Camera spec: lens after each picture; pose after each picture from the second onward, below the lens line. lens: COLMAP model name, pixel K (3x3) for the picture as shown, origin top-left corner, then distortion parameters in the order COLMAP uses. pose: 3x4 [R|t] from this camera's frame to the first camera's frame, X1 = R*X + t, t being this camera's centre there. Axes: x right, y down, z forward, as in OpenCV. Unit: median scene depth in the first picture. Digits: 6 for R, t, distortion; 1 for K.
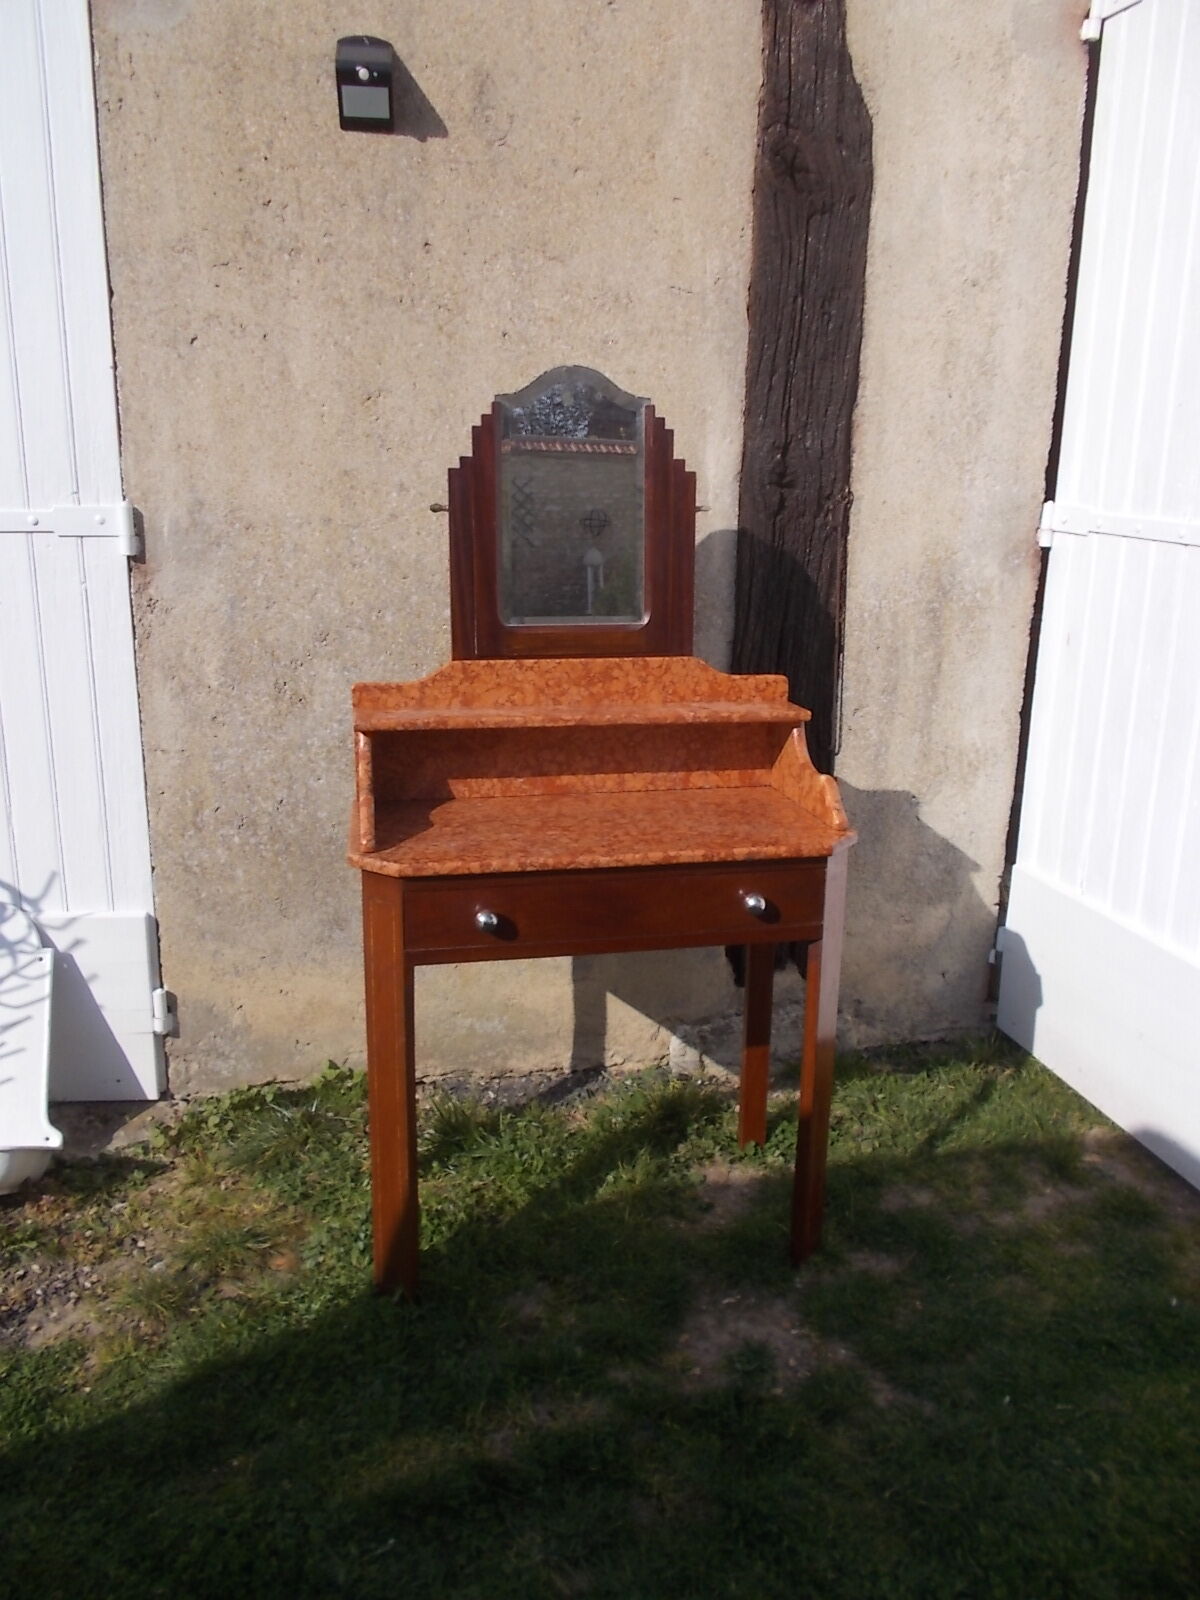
lens RADIAL K [[1207.5, 0, 606.3], [0, 1207.5, 796.5], [0, 0, 1]] dist [0.005059, -0.015453]
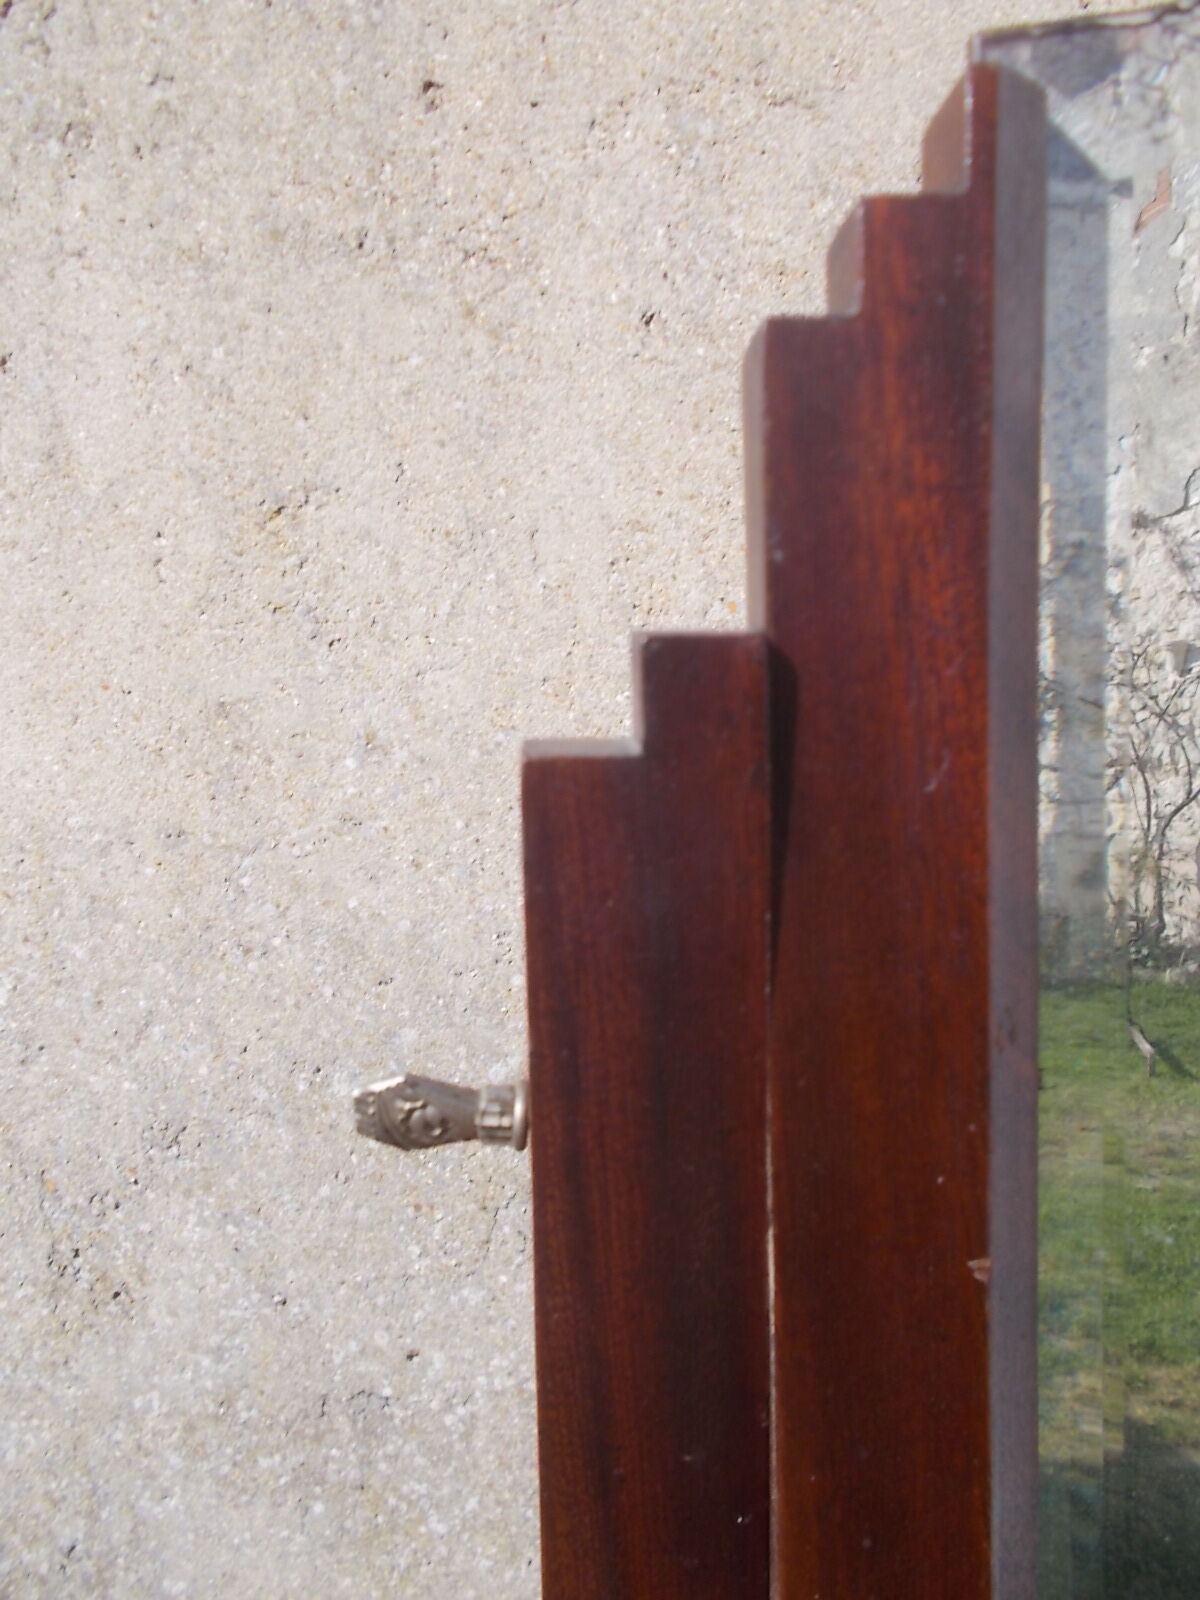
lens RADIAL K [[1207.5, 0, 604.8], [0, 1207.5, 783.1], [0, 0, 1]] dist [0.005059, -0.015453]
pose [[0.983380, -0.012799, -0.181109, -0.034170], [-0.014428, 0.988848, -0.148225, -0.194474], [0.180986, 0.148375, 0.972229, 0.672118]]
